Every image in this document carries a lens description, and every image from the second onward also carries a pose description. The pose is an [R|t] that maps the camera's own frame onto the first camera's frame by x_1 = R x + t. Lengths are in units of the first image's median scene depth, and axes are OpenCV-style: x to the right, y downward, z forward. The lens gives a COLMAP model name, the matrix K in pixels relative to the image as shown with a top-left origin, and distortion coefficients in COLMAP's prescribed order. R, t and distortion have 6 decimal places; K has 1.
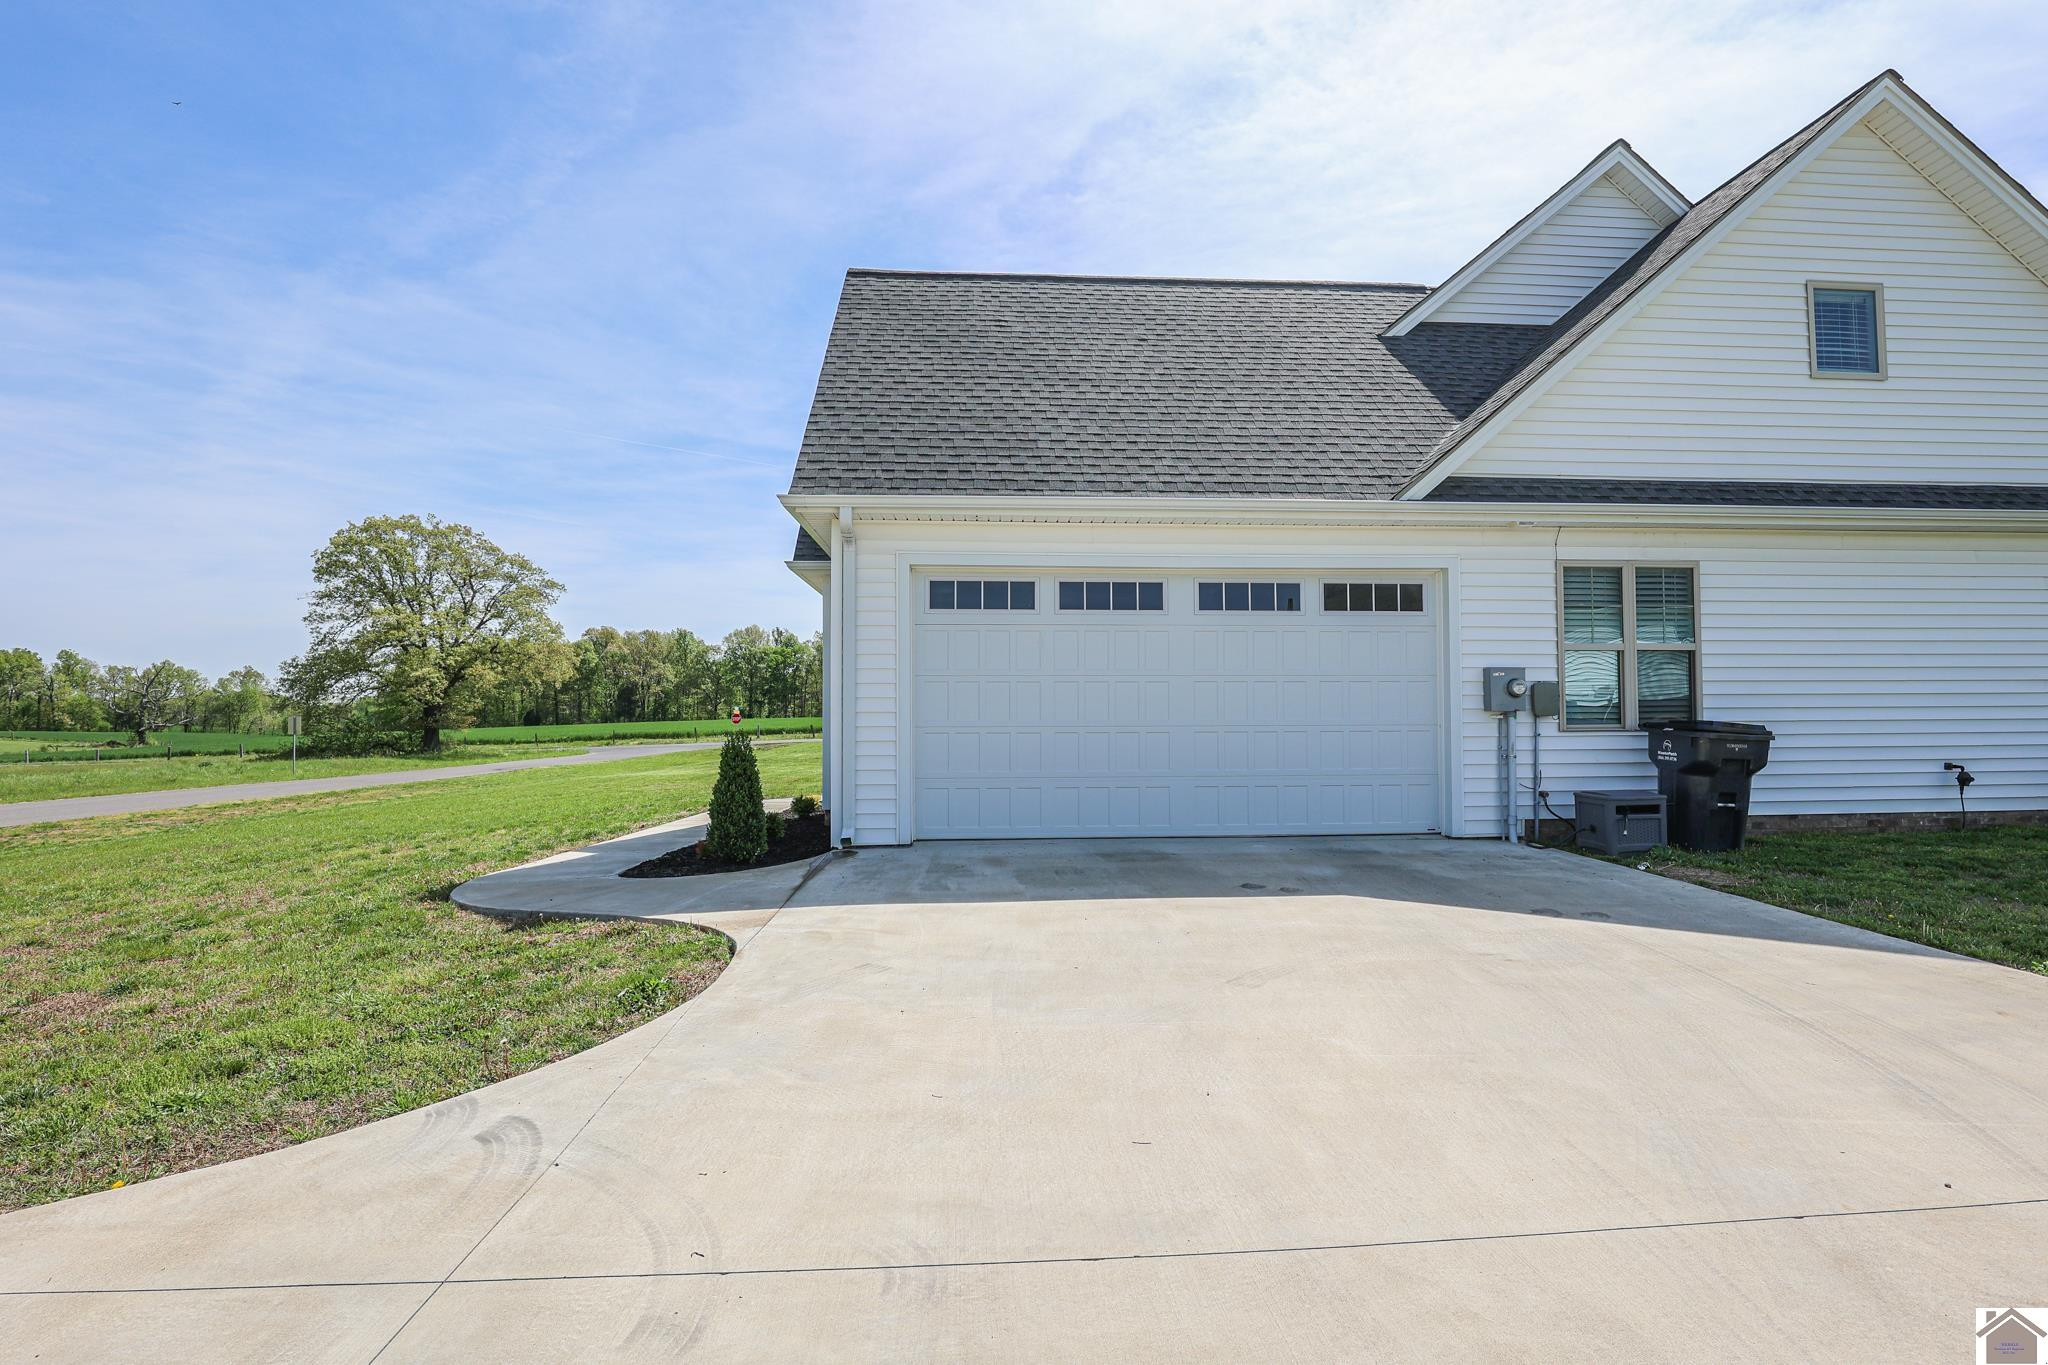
lens RADIAL K [[976.4, 0, 1024.0], [0, 976.4, 682.5], [0, 0, 1]] dist [-0.032248, 0.000297]
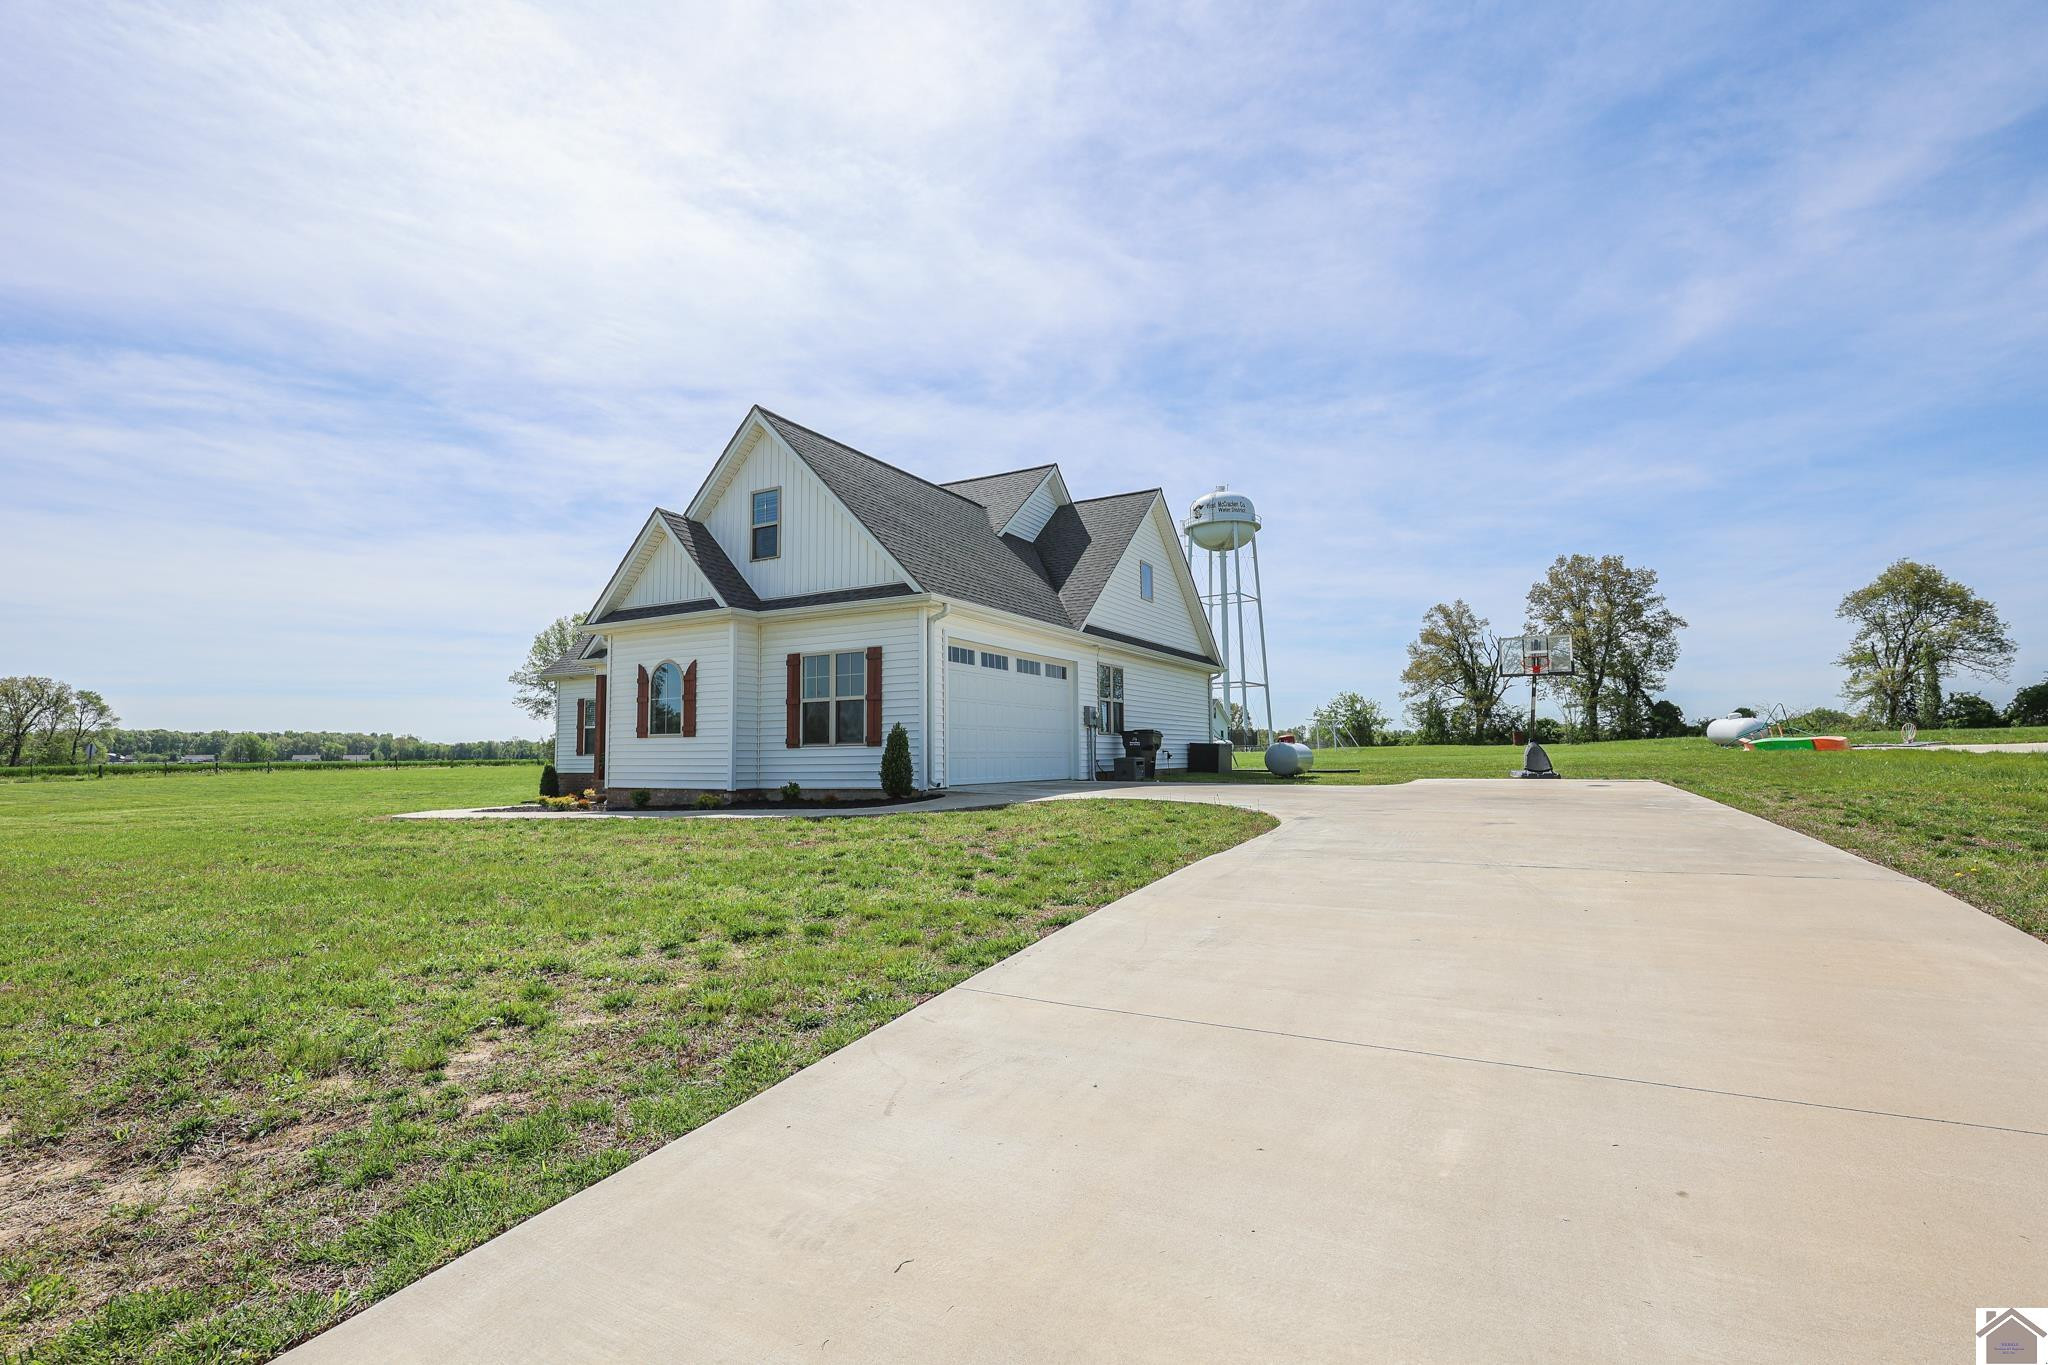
lens RADIAL K [[948.9, 0, 1024.9], [0, 948.9, 704.5], [0, 0, 1]] dist [-0.034818, 0.008846]
pose [[0.533456, 0.048375, 0.844443, -1.495257], [-0.026547, 0.998829, -0.040449, 0.075548], [-0.845411, -0.000839, 0.534116, -0.088269]]
